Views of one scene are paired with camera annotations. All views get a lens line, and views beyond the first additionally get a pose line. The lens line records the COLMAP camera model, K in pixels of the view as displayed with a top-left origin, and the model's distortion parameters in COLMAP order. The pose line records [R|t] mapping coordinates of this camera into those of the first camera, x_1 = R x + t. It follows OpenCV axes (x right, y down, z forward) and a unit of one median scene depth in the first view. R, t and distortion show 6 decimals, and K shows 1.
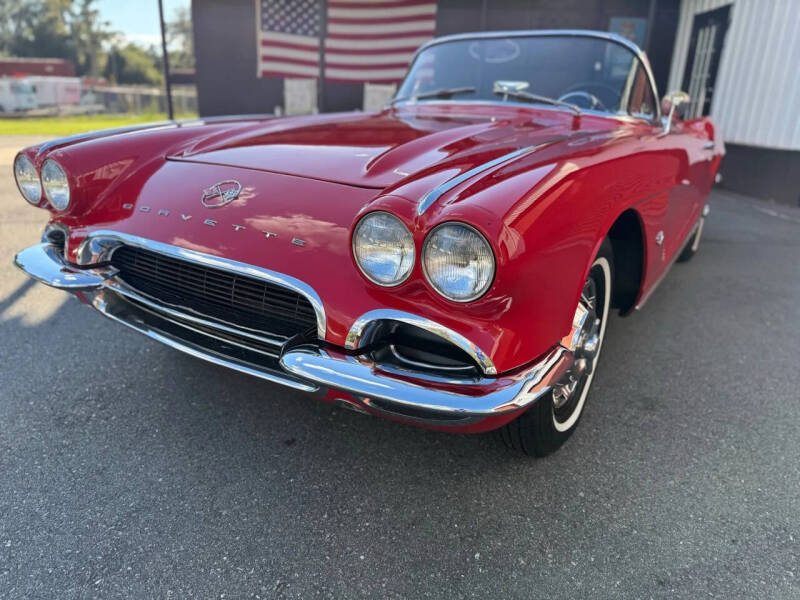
lens RADIAL K [[559.2, 0, 421.9], [0, 559.2, 286.7], [0, 0, 1]] dist [-0.001454, -0.002970]
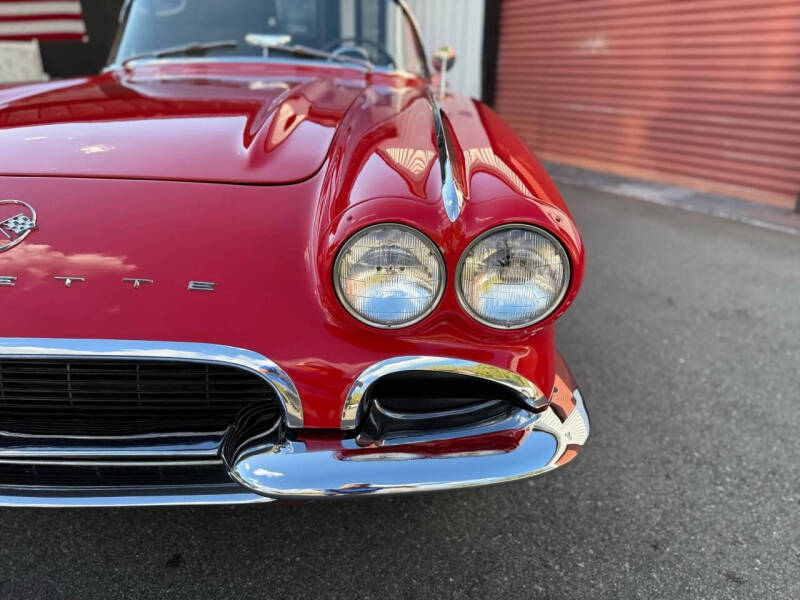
lens RADIAL K [[559.2, 0, 401.9], [0, 559.2, 293.6], [0, 0, 1]] dist [-0.001454, -0.002970]
pose [[0.860790, -0.210582, 0.463353, -0.296681], [0.174605, 0.977324, 0.119799, -0.100489], [-0.478074, -0.022218, 0.878039, 0.313405]]
